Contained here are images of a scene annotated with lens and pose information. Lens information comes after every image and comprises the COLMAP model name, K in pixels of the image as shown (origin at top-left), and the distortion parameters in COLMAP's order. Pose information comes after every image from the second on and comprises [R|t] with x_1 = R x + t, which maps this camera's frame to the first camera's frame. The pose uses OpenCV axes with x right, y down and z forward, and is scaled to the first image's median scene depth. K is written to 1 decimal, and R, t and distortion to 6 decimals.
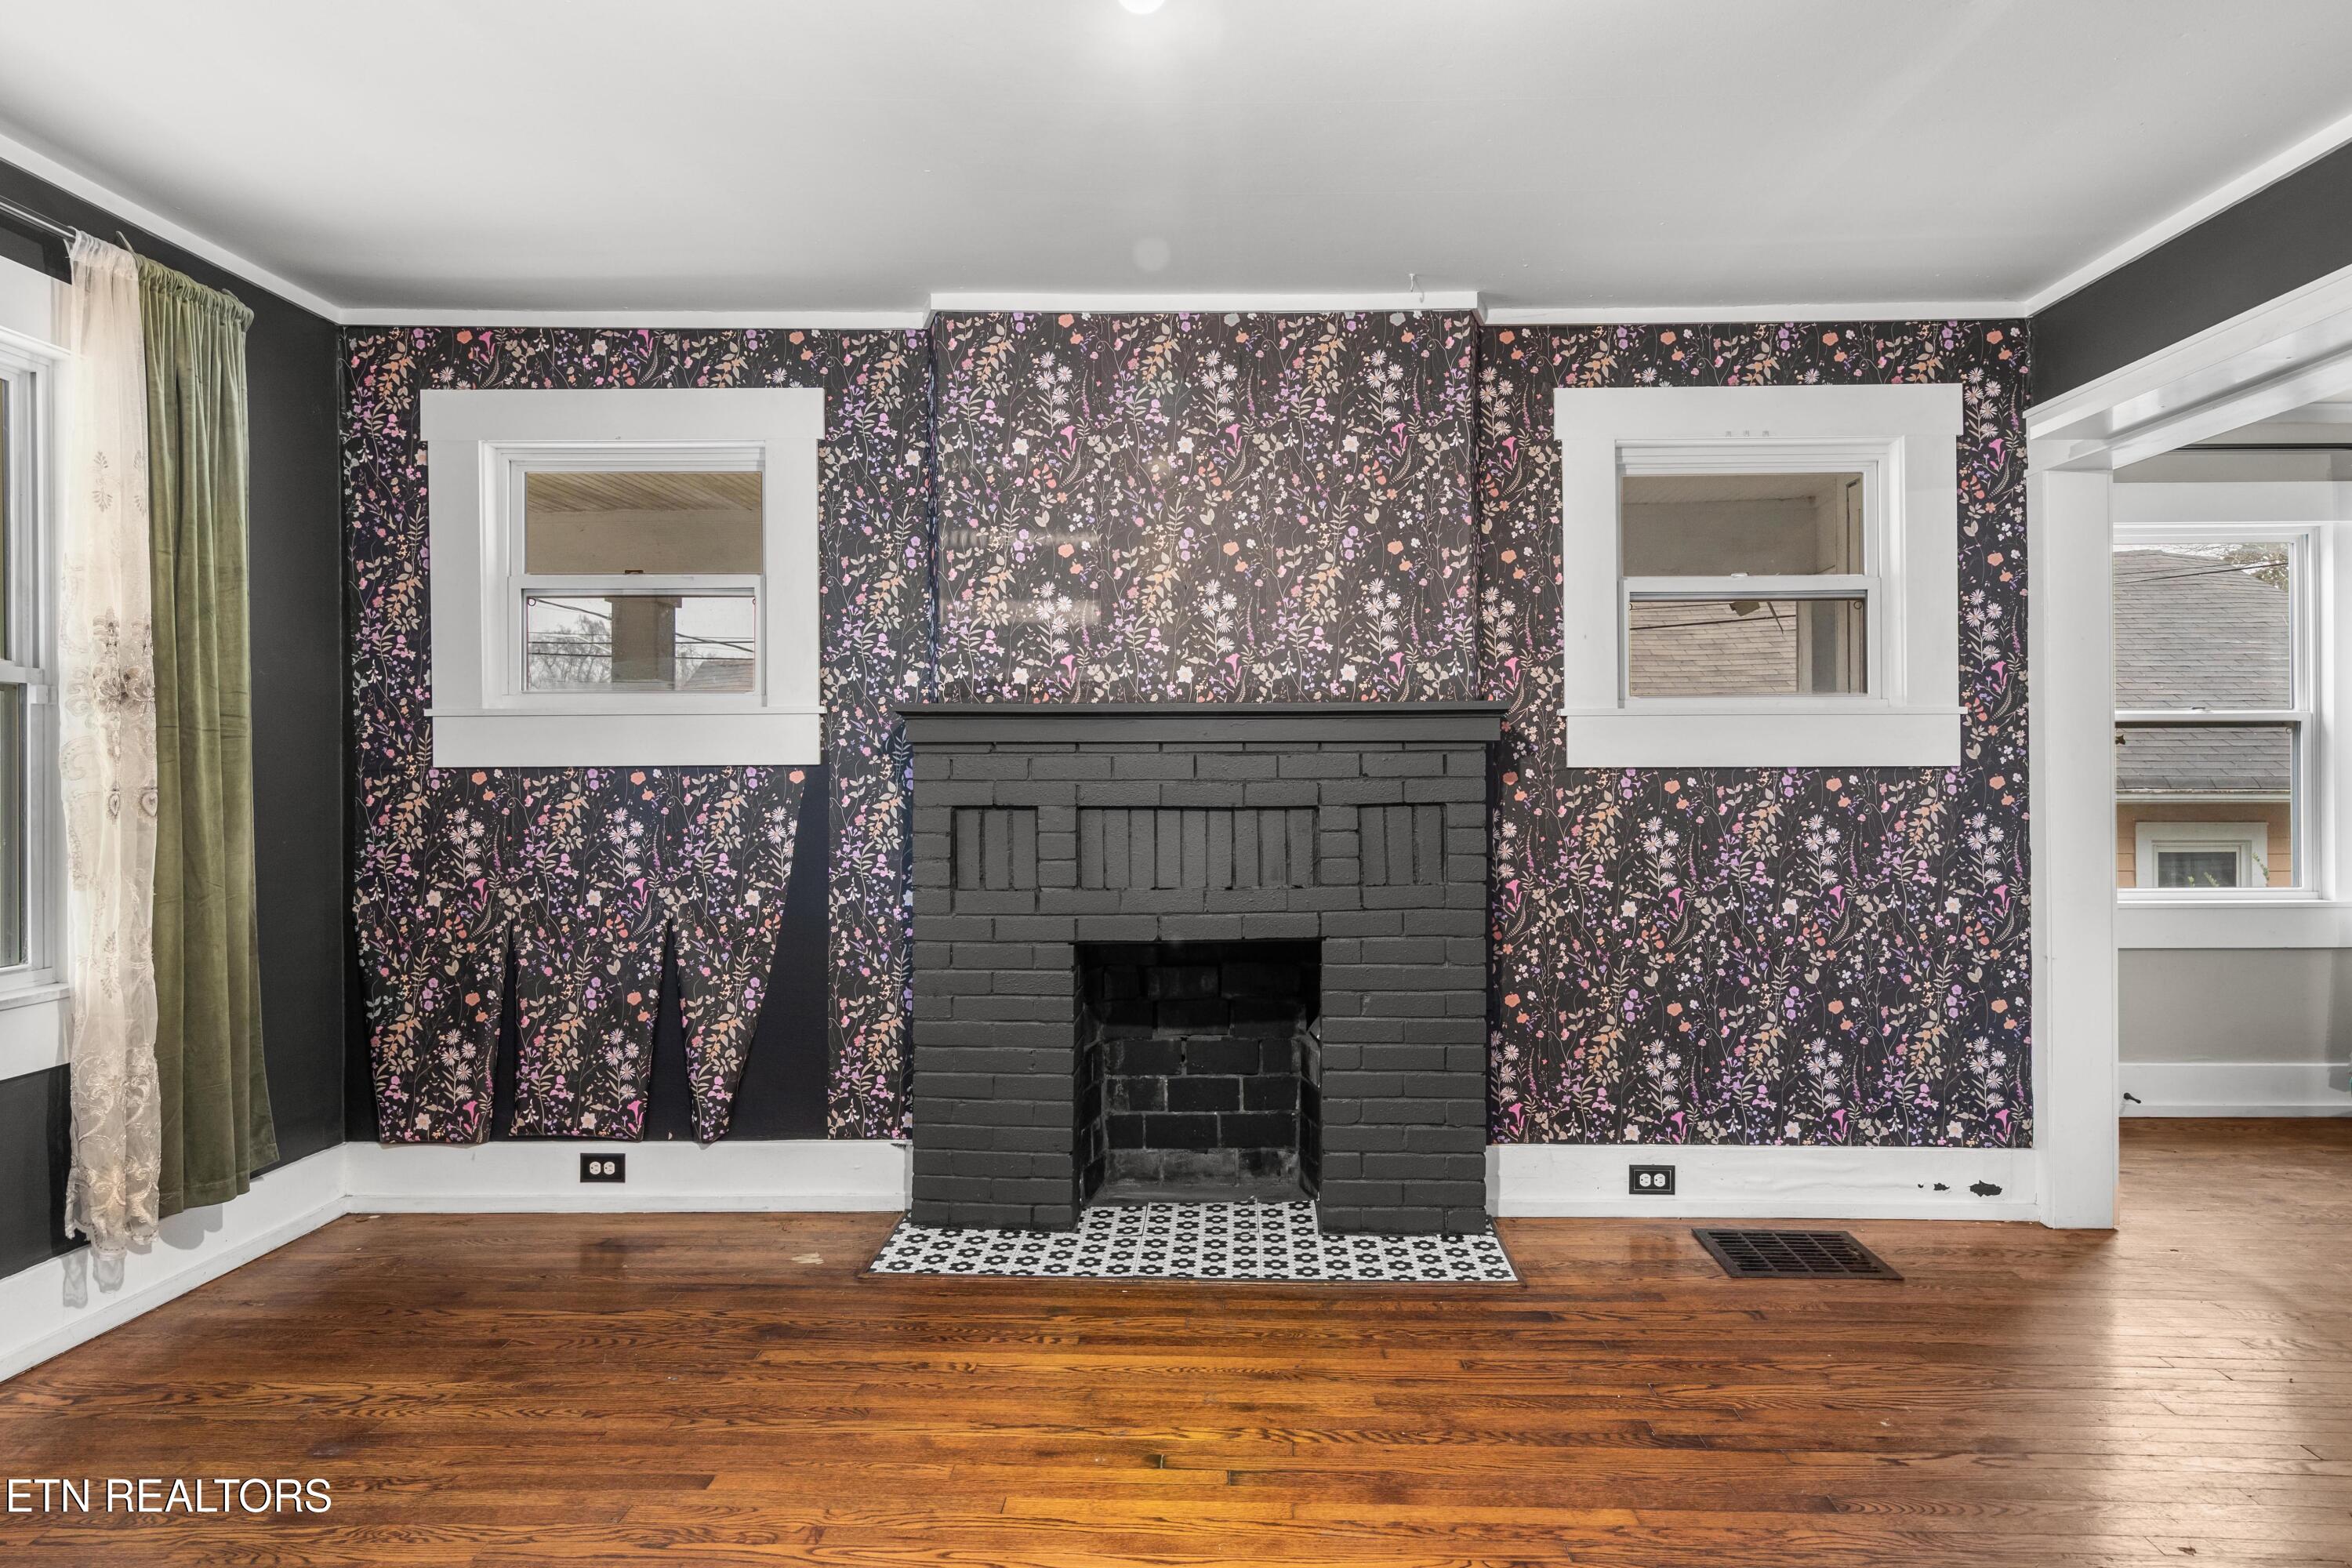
lens RADIAL K [[1529.9, 0, 1216.2], [0, 1529.9, 765.2], [0, 0, 1]] dist [0.005585, 0.001552]
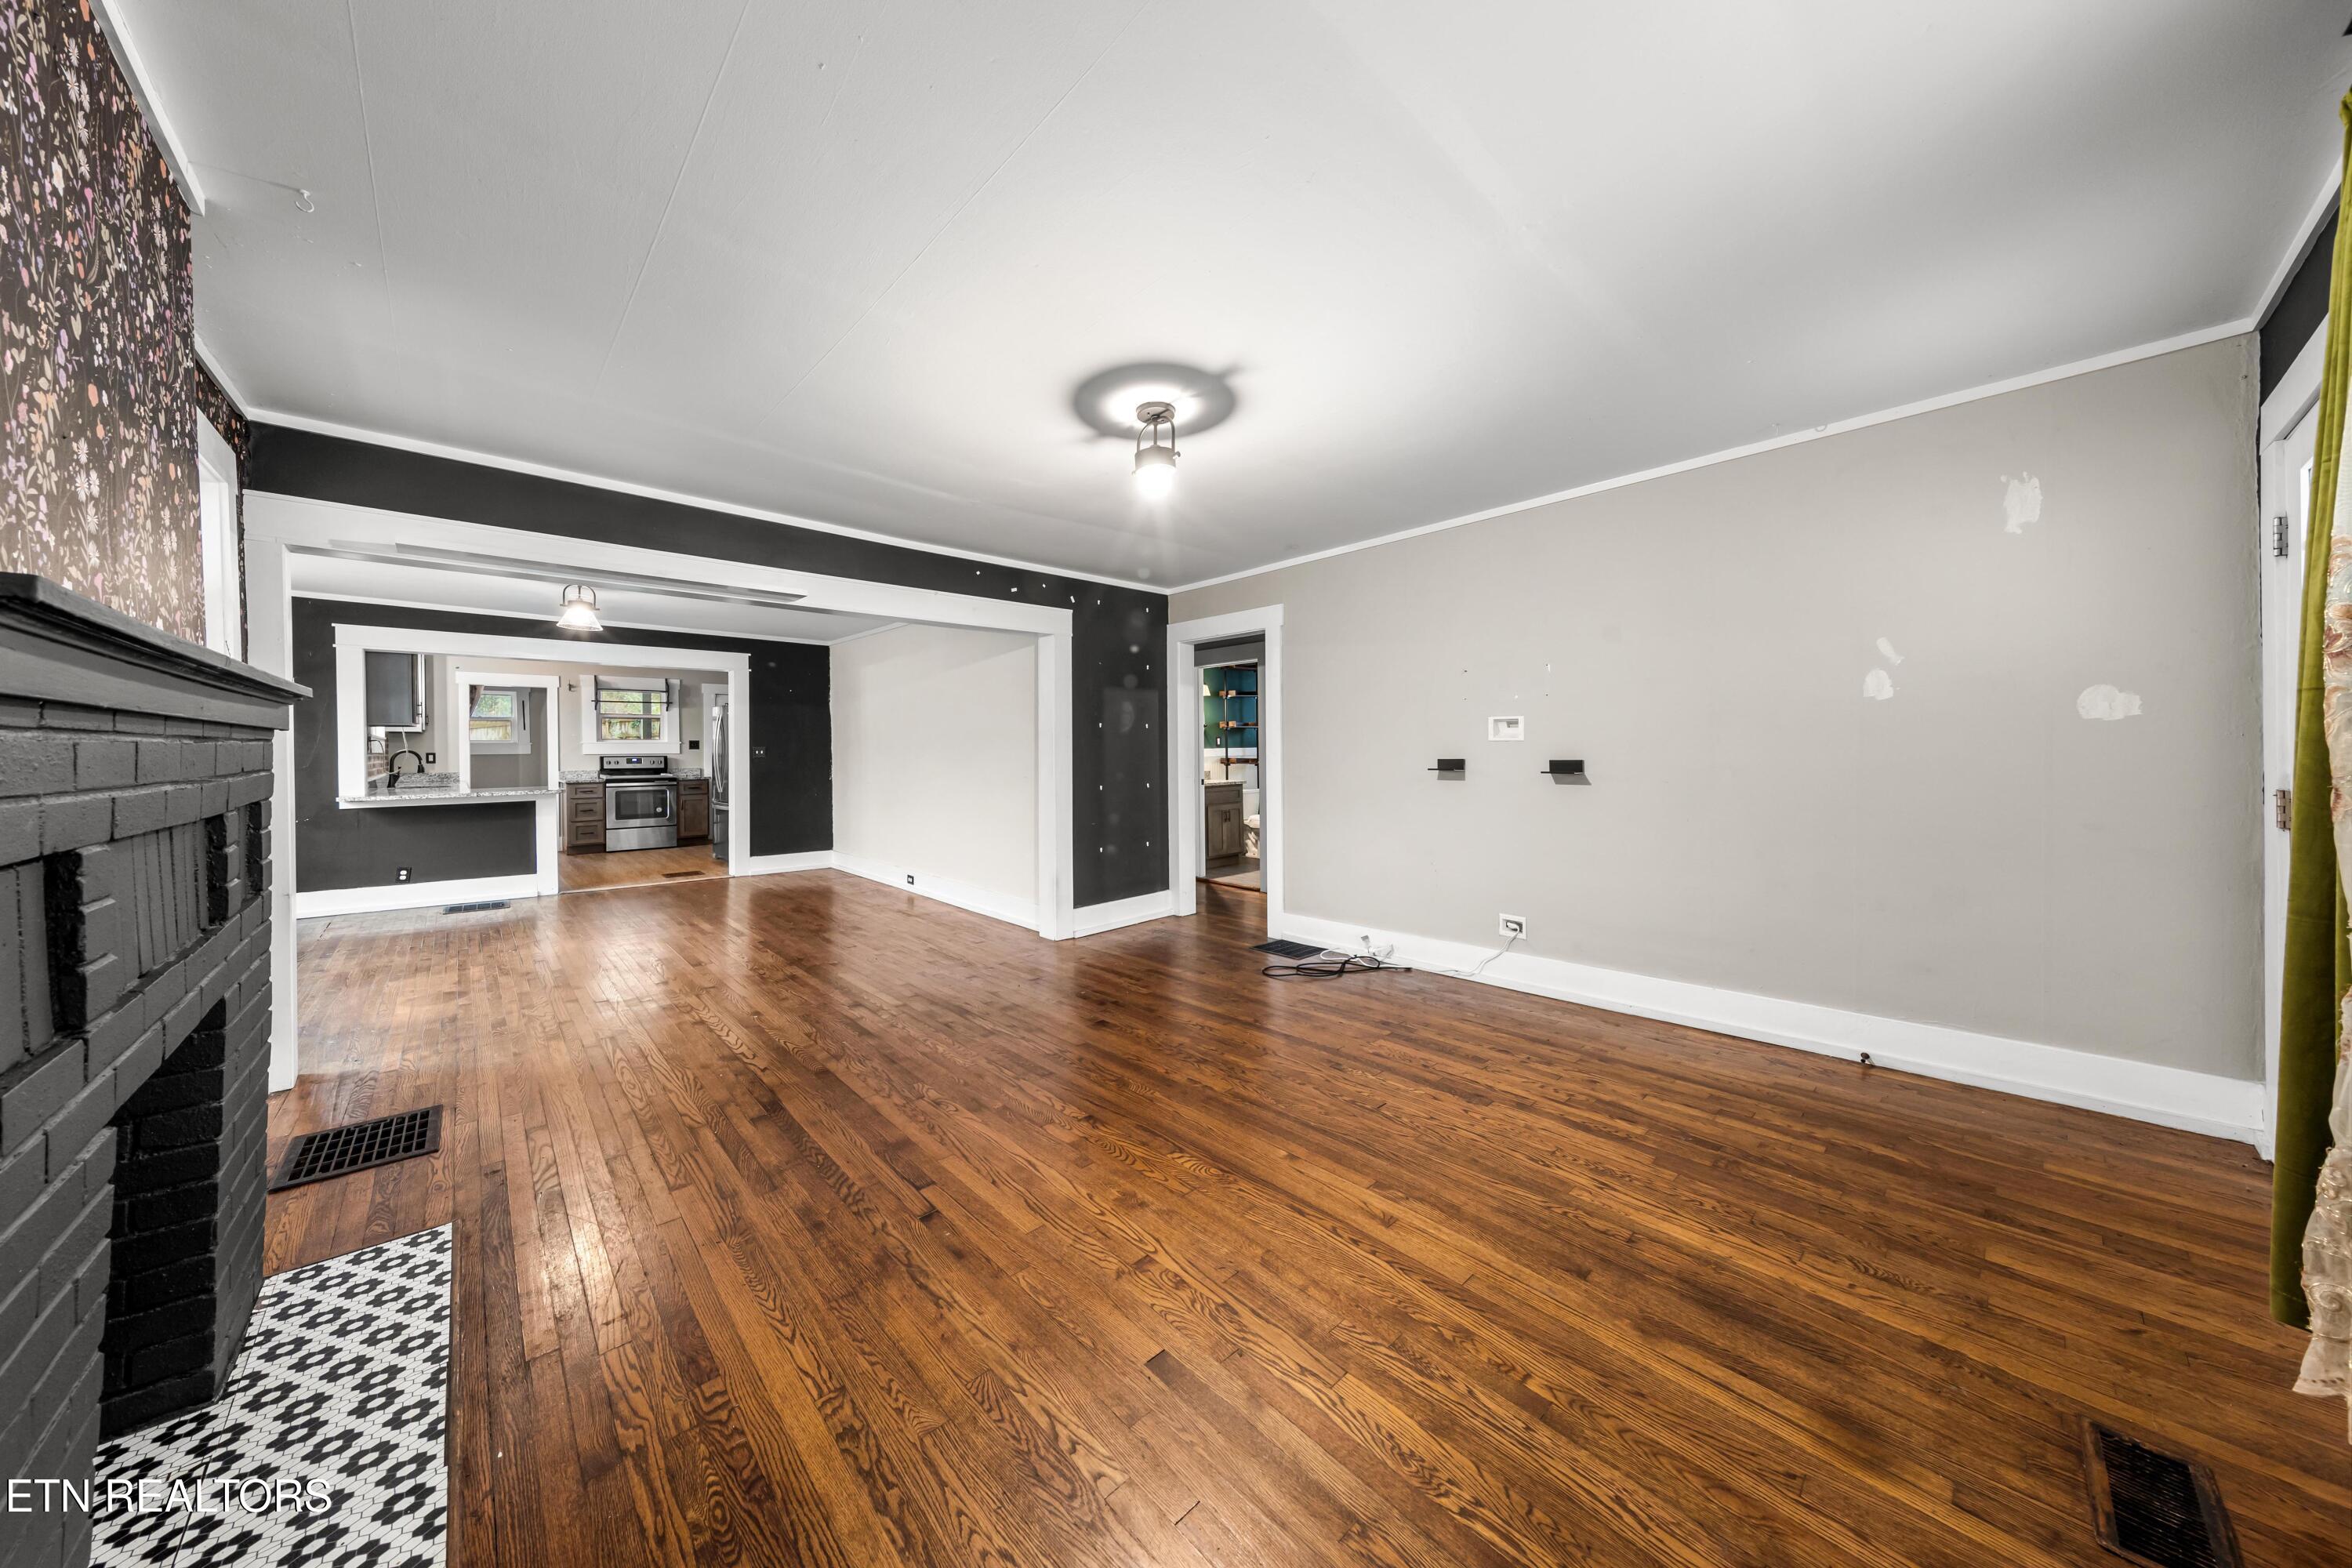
lens RADIAL K [[762.9, 0, 1121.9], [0, 762.9, 756.2], [0, 0, 1]] dist [0.006863, -0.000395]
pose [[-0.667998, -0.000674, 0.744163, -0.470197], [0.007894, 0.999937, 0.007992, -0.000143], [-0.744121, 0.011213, -0.667951, 0.880862]]
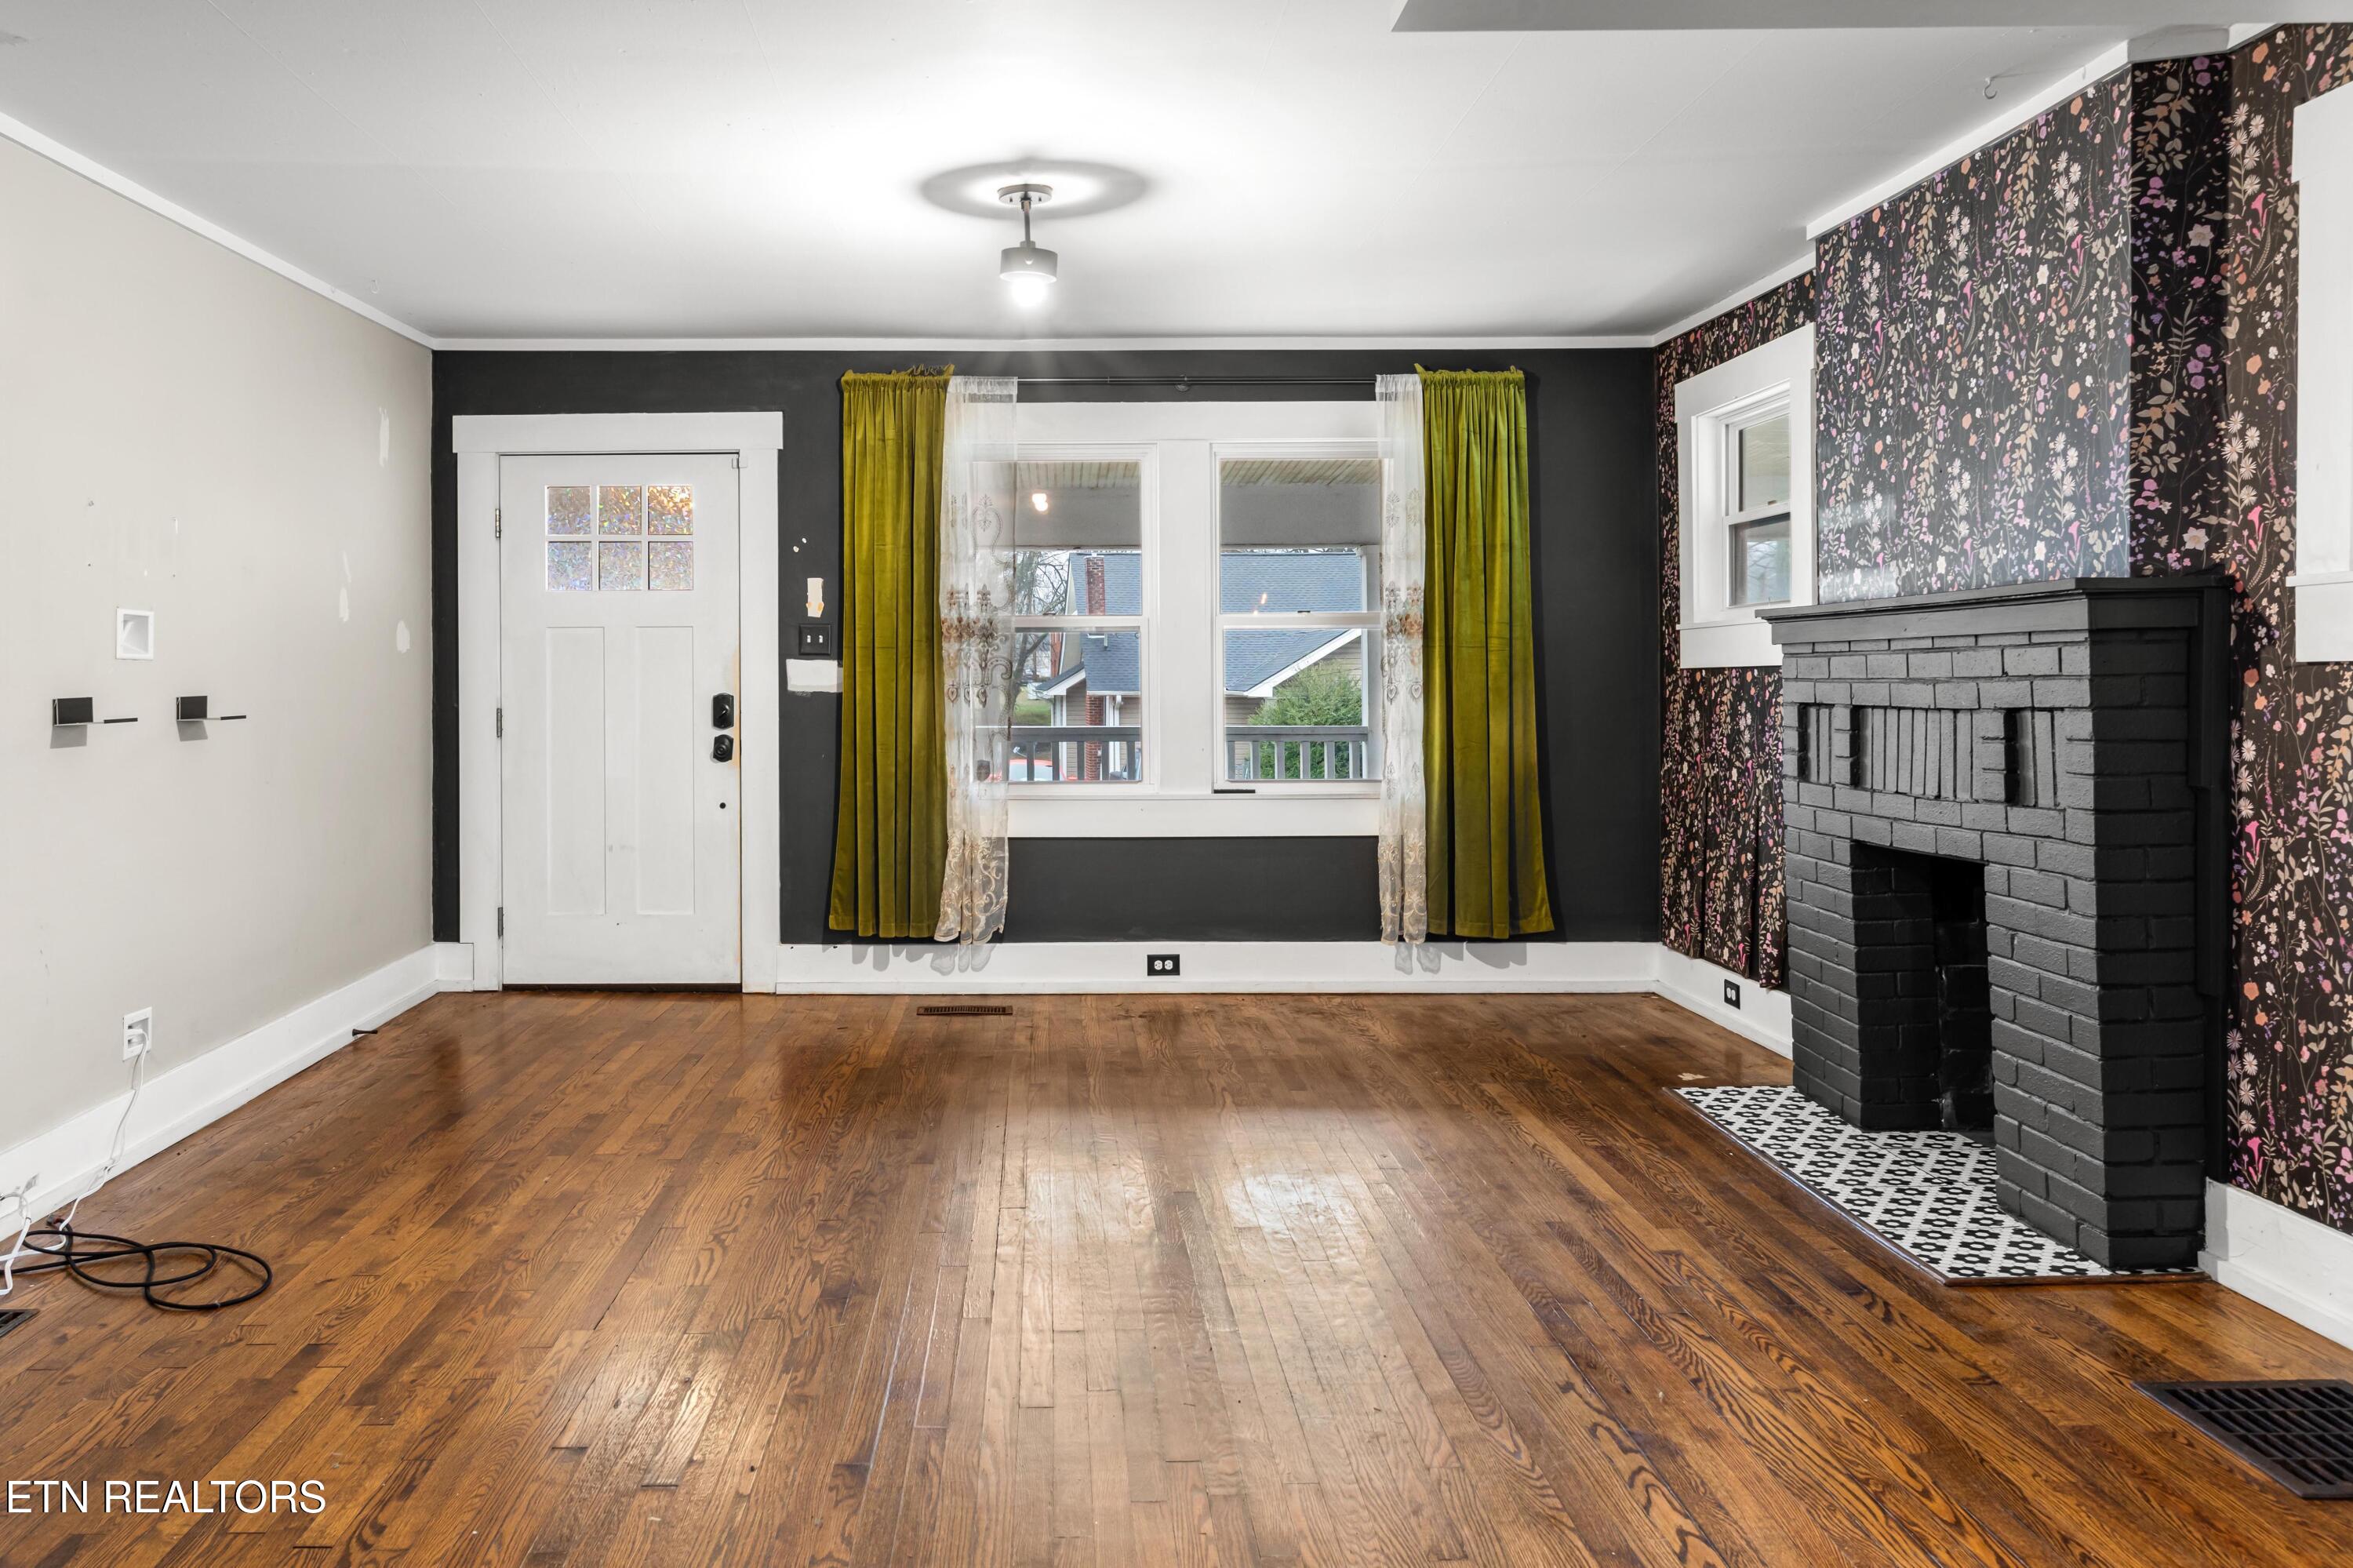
lens RADIAL K [[1746.5, 0, 1043.7], [0, 1746.5, 671.7], [0, 0, 1]] dist [0.011026, -0.004855]
pose [[0.019014, -0.001977, -0.999817, 1.001131], [0.005570, 0.999983, -0.001871, 0.004125], [0.999804, -0.005533, 0.019025, 0.427435]]
